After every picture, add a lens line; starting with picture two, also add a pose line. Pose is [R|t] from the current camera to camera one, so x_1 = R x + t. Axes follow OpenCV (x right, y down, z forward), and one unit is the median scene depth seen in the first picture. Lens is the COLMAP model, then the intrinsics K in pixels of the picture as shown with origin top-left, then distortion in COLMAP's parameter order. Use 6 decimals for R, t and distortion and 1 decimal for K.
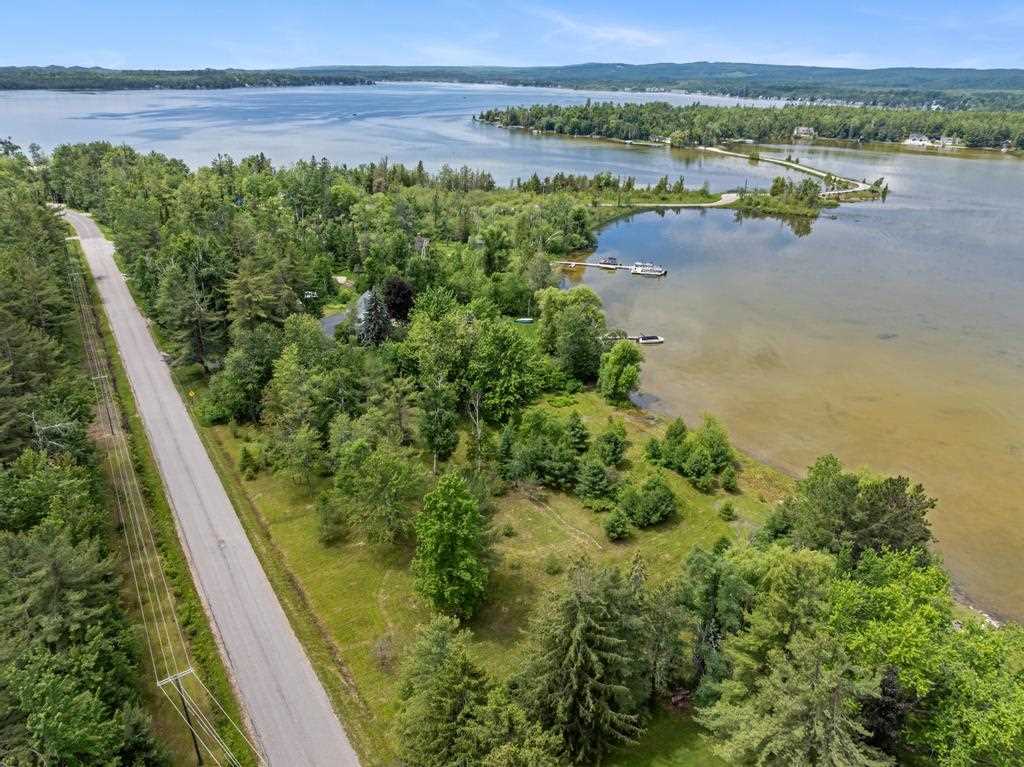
lens RADIAL K [[718.9, 0, 513.9], [0, 718.9, 382.9], [0, 0, 1]] dist [-0.041185, 0.010835]
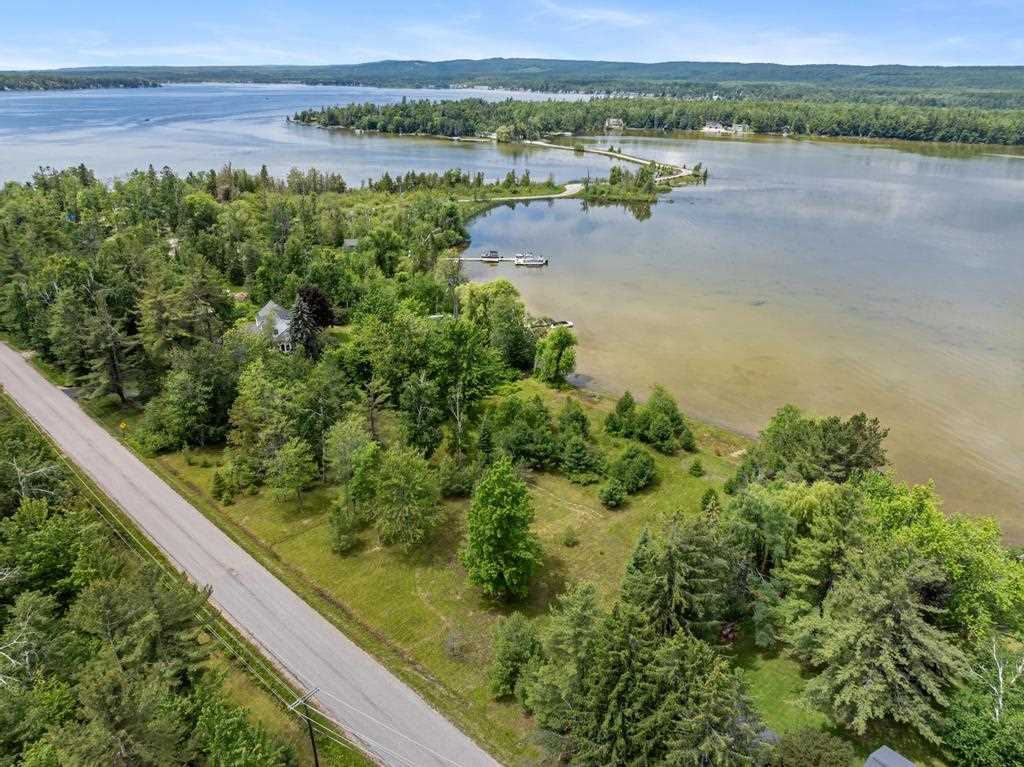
lens RADIAL K [[718.9, 0, 513.6], [0, 718.9, 385.8], [0, 0, 1]] dist [-0.041185, 0.010835]
pose [[0.965827, -0.109475, 0.234933, -0.128153], [0.107856, 0.993970, 0.019772, 0.000271], [-0.235681, 0.006243, 0.971811, -0.006492]]
